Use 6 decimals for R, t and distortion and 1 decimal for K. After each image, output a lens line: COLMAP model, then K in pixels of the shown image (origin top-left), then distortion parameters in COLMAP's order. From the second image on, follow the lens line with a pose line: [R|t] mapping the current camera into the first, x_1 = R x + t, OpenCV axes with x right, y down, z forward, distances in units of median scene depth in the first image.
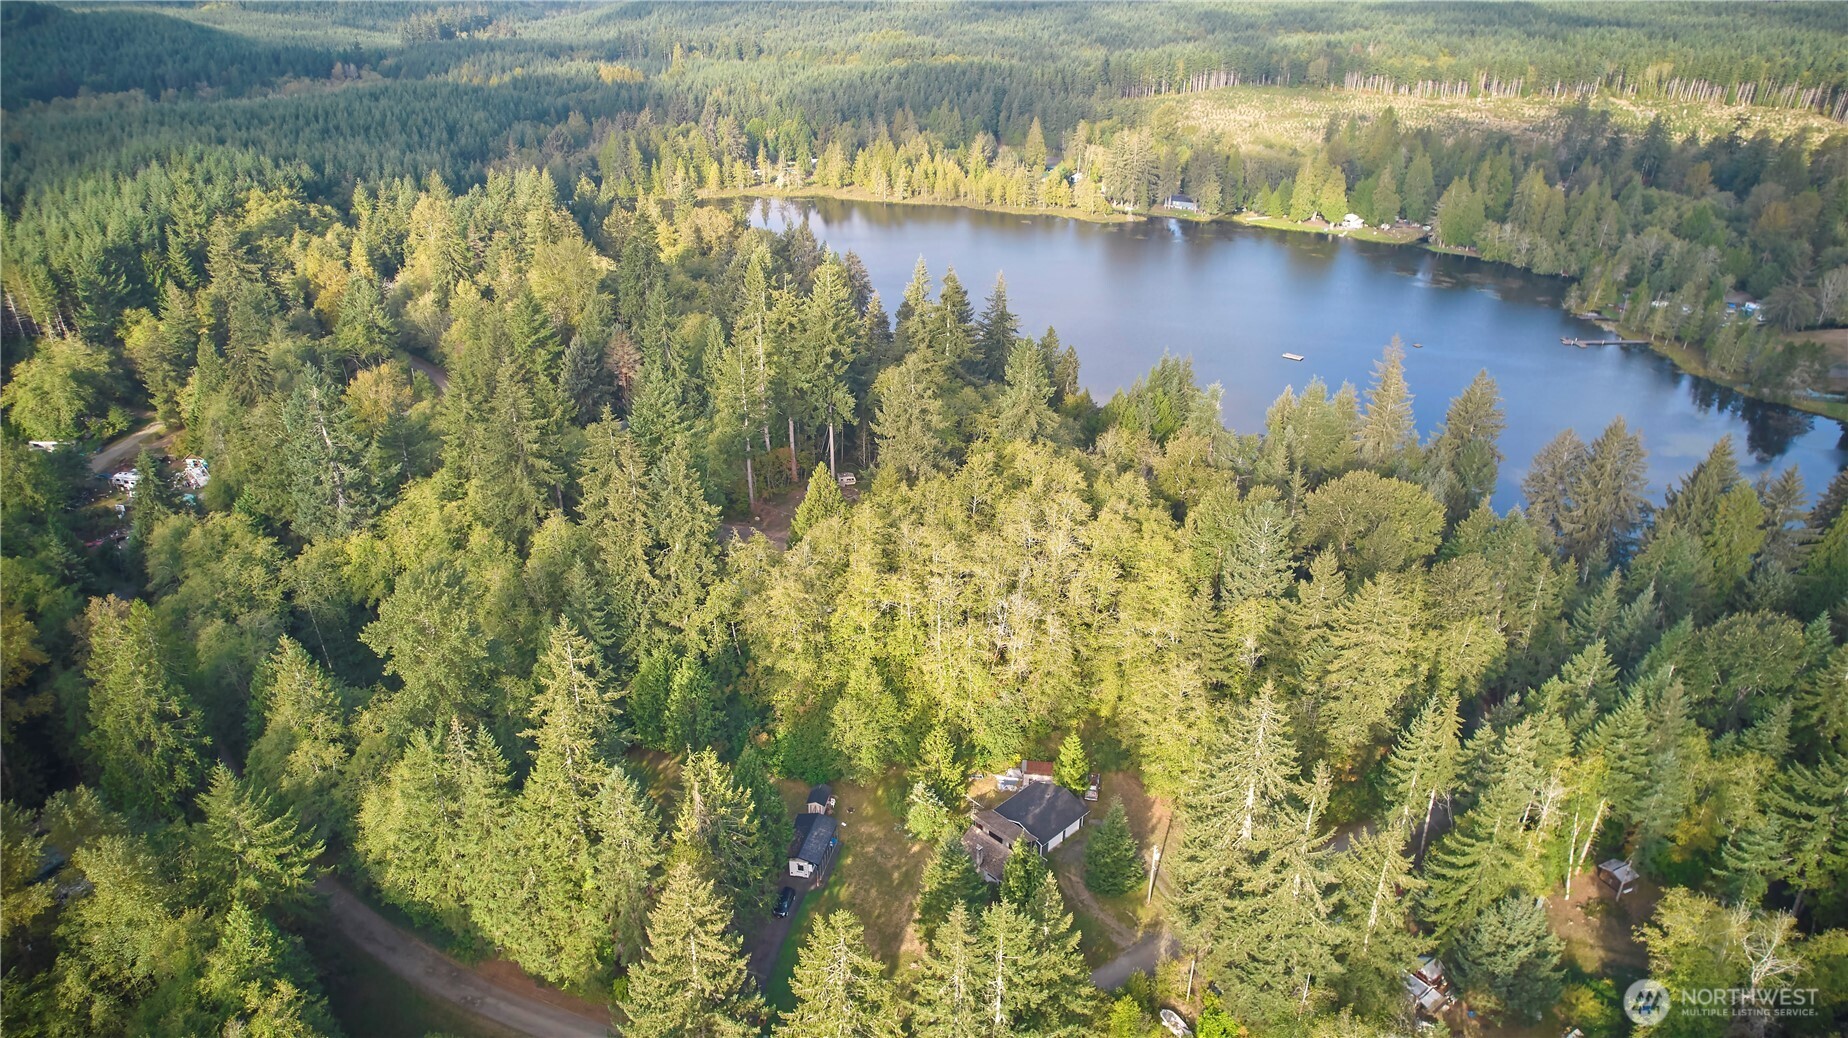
lens RADIAL K [[1192.9, 0, 926.0], [0, 1192.9, 530.6], [0, 0, 1]] dist [-0.087132, 0.084156]
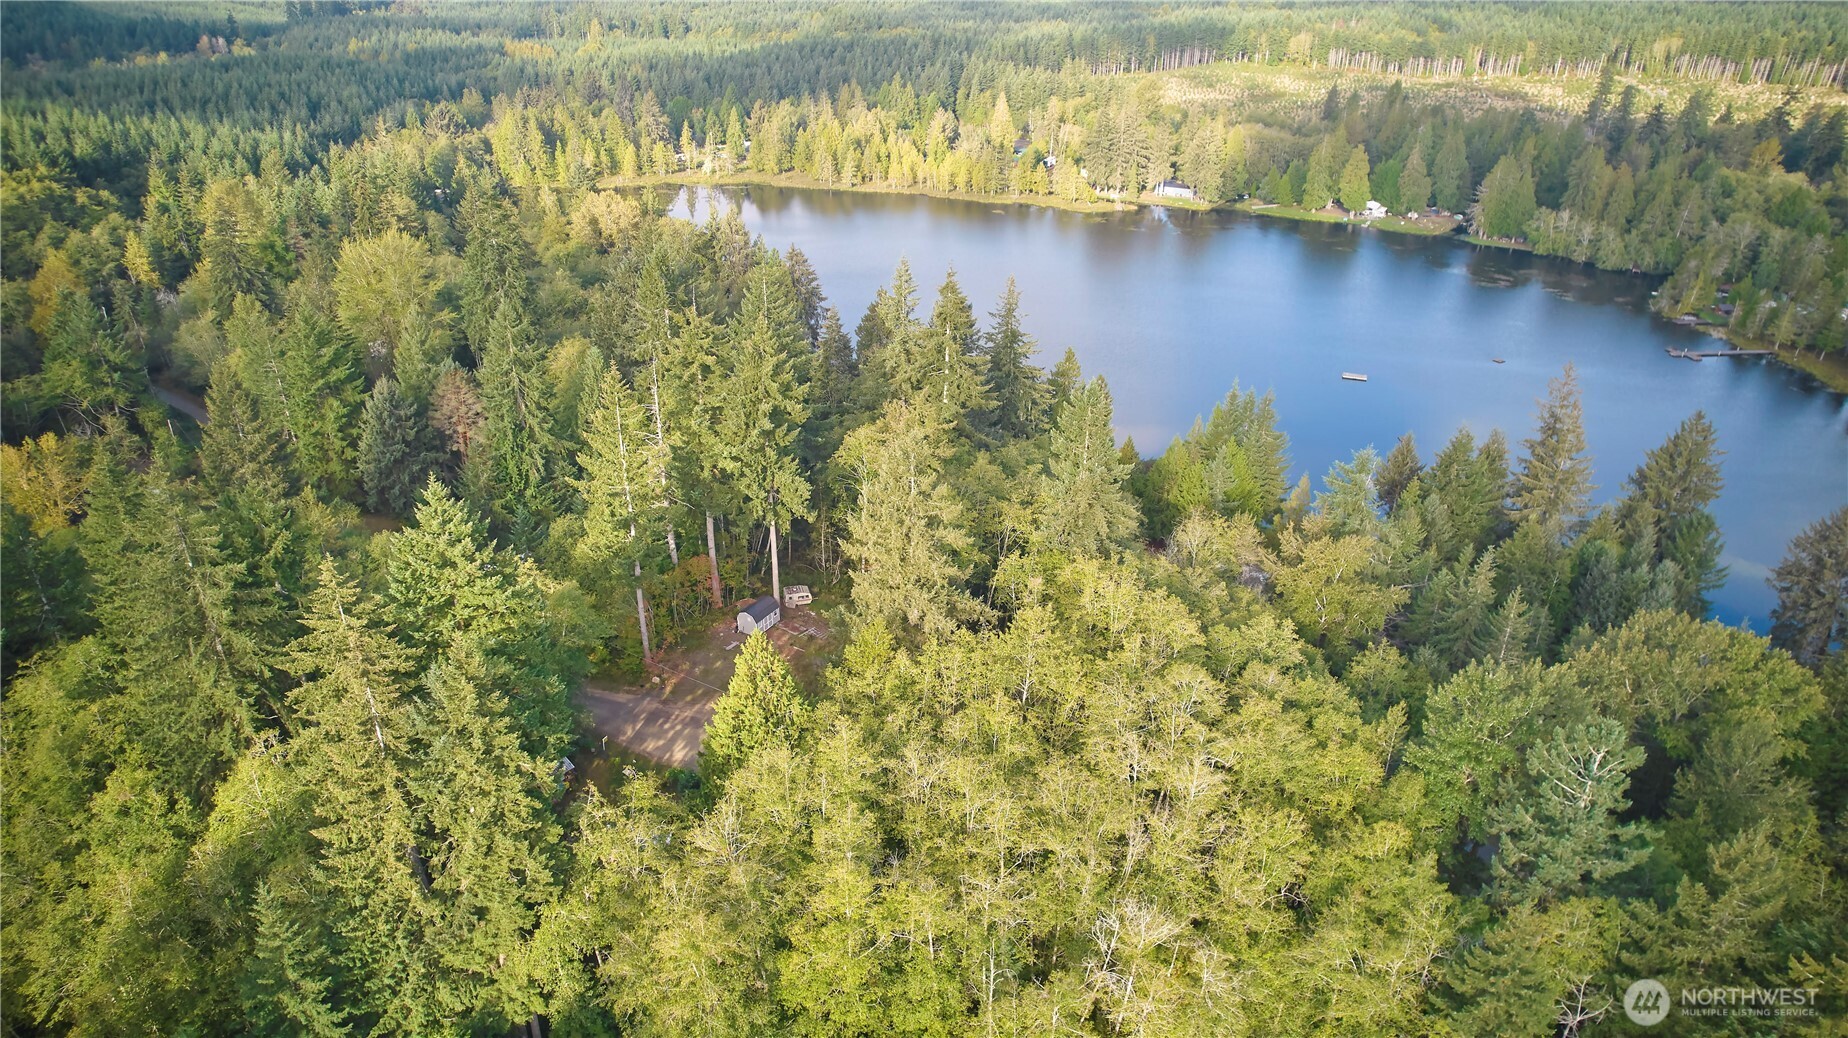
lens RADIAL K [[1192.9, 0, 926.0], [0, 1192.9, 530.6], [0, 0, 1]] dist [-0.087132, 0.084156]
pose [[0.998716, -0.016851, 0.047764, -0.017301], [0.016677, 0.999853, 0.004032, -0.052016], [-0.047825, -0.003230, 0.998850, 0.221128]]
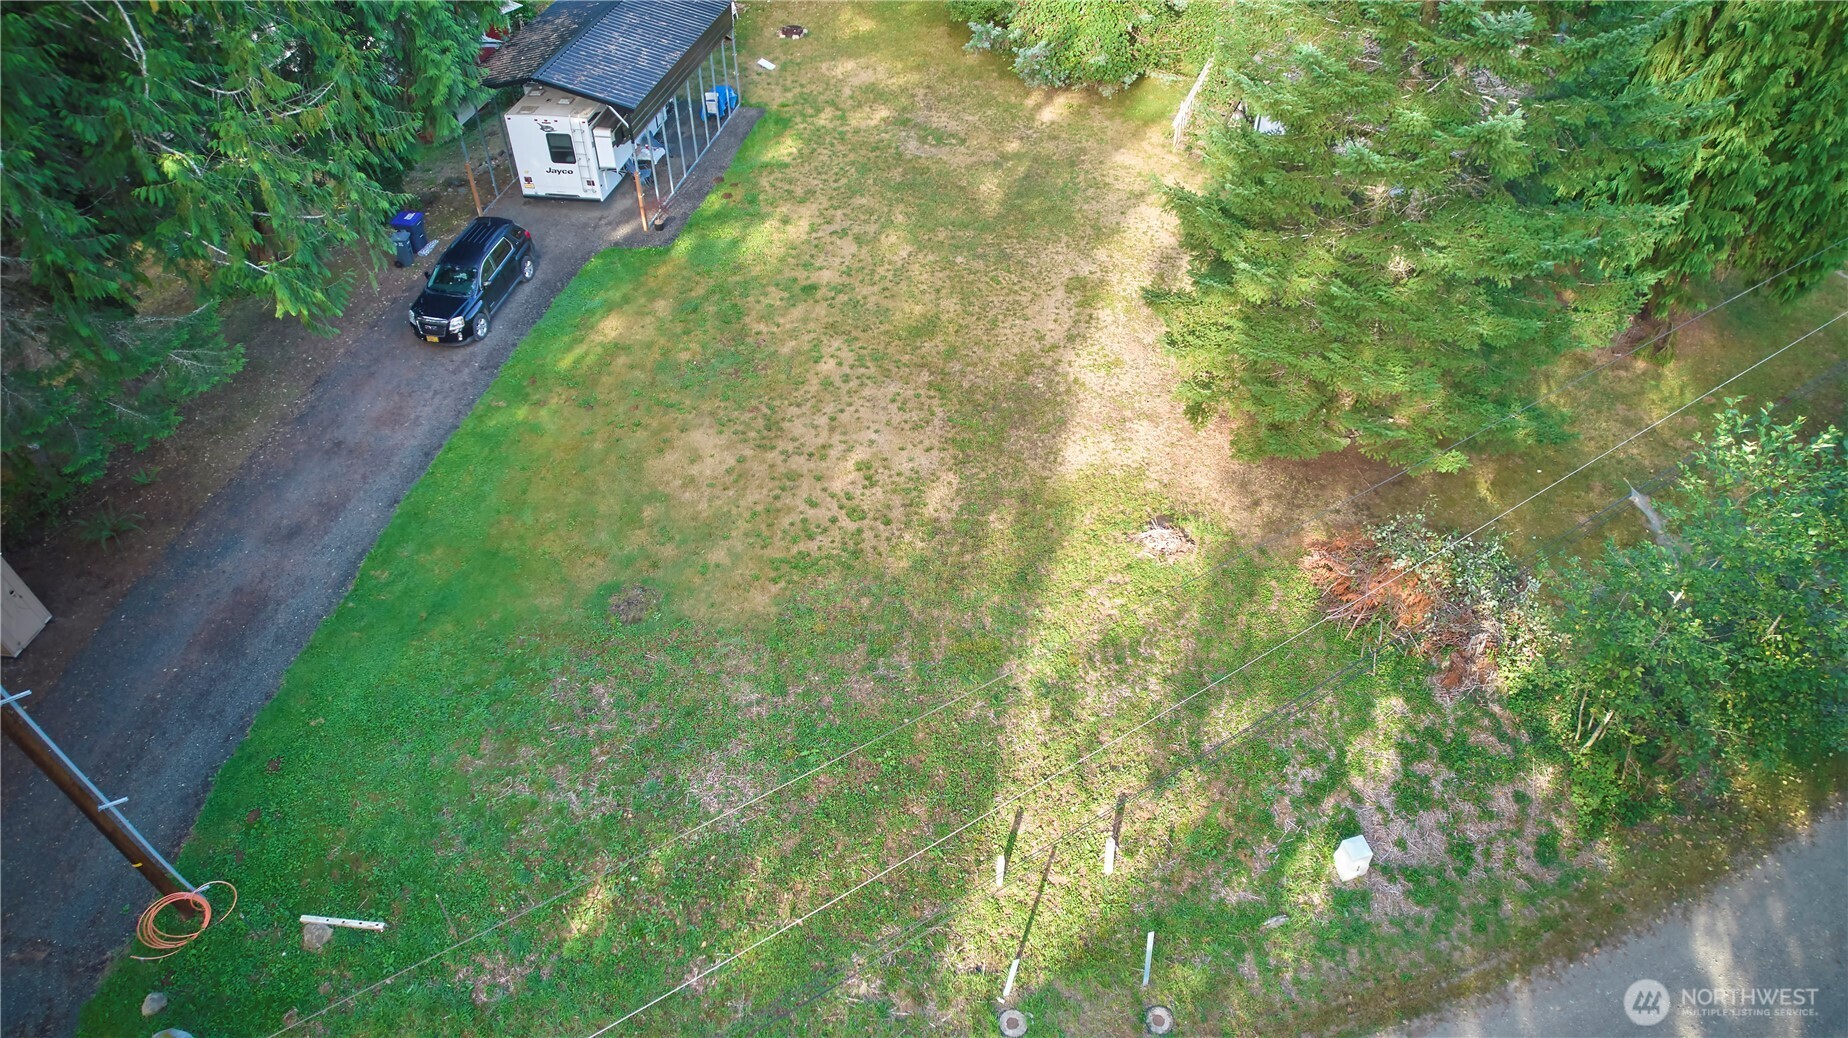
lens RADIAL K [[1188.9, 0, 924.0], [0, 1188.9, 519.0], [0, 0, 1]] dist [-0.048334, -0.000344]
pose [[0.999613, -0.024604, 0.012989, -0.017325], [0.020038, 0.960551, 0.277380, 0.117705], [-0.019301, -0.277013, 0.960672, 0.310432]]
